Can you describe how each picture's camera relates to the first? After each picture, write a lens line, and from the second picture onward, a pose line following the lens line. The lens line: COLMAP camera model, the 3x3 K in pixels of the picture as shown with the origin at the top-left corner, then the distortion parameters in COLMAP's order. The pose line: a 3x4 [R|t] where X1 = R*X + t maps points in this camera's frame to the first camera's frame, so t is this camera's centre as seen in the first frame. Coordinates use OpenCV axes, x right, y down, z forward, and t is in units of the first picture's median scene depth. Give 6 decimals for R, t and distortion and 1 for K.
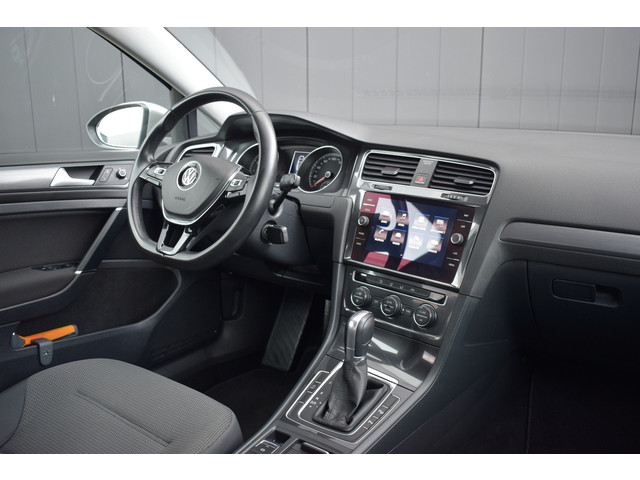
lens RADIAL K [[613.5, 0, 320.7], [0, 613.5, 239.9], [0, 0, 1]] dist [-0.039335, 0.000000]
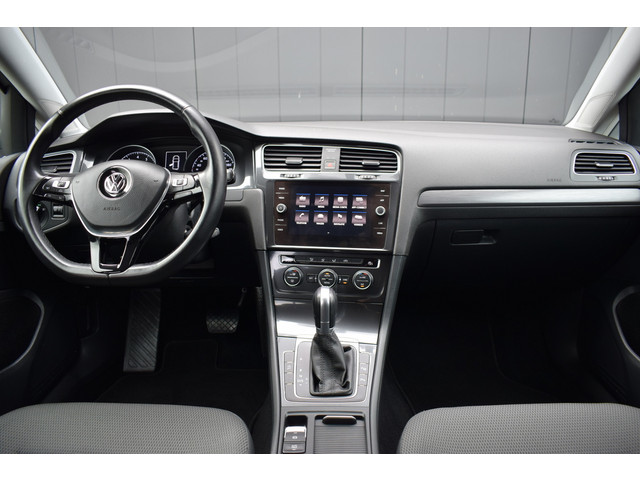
lens RADIAL K [[509.7, 0, 319.5], [0, 509.7, 240.9], [0, 0, 1]] dist [-0.040386, -0.001454]
pose [[0.819152, -0.164094, 0.549602, -0.402023], [0.146288, 0.986284, 0.076439, -0.035094], [-0.554607, 0.017785, 0.831922, 0.222700]]
